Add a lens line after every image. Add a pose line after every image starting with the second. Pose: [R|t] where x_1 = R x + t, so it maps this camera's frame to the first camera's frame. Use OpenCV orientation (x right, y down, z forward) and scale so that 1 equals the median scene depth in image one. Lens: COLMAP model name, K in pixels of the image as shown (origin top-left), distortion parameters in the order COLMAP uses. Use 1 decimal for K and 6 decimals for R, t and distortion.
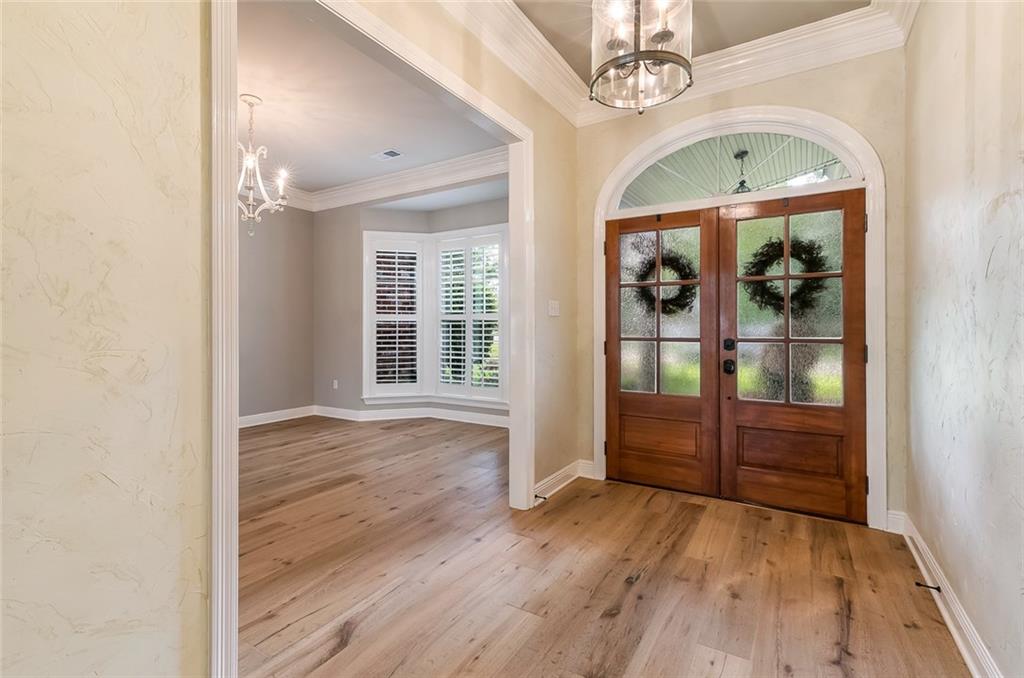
lens RADIAL K [[472.0, 0, 514.1], [0, 472.0, 334.2], [0, 0, 1]] dist [0.012488, 0.000341]
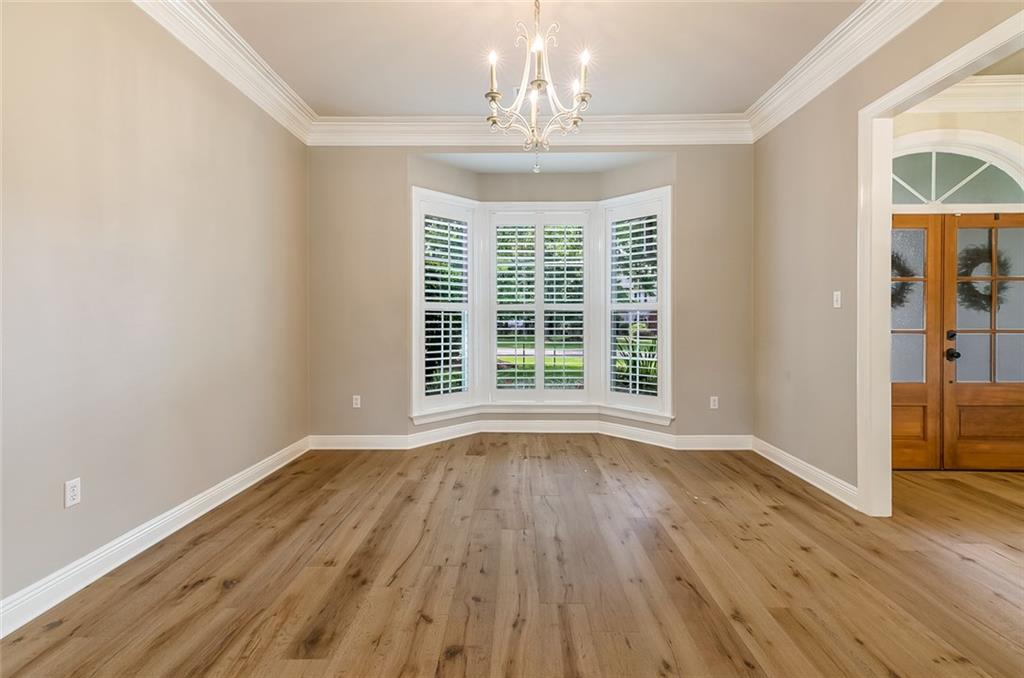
lens RADIAL K [[472.0, 0, 513.1], [0, 472.0, 335.7], [0, 0, 1]] dist [0.012488, 0.000341]
pose [[0.856636, -0.016479, 0.515658, -0.924546], [0.005952, 0.999739, 0.022061, -0.008024], [-0.515887, -0.015829, 0.856510, 0.493432]]
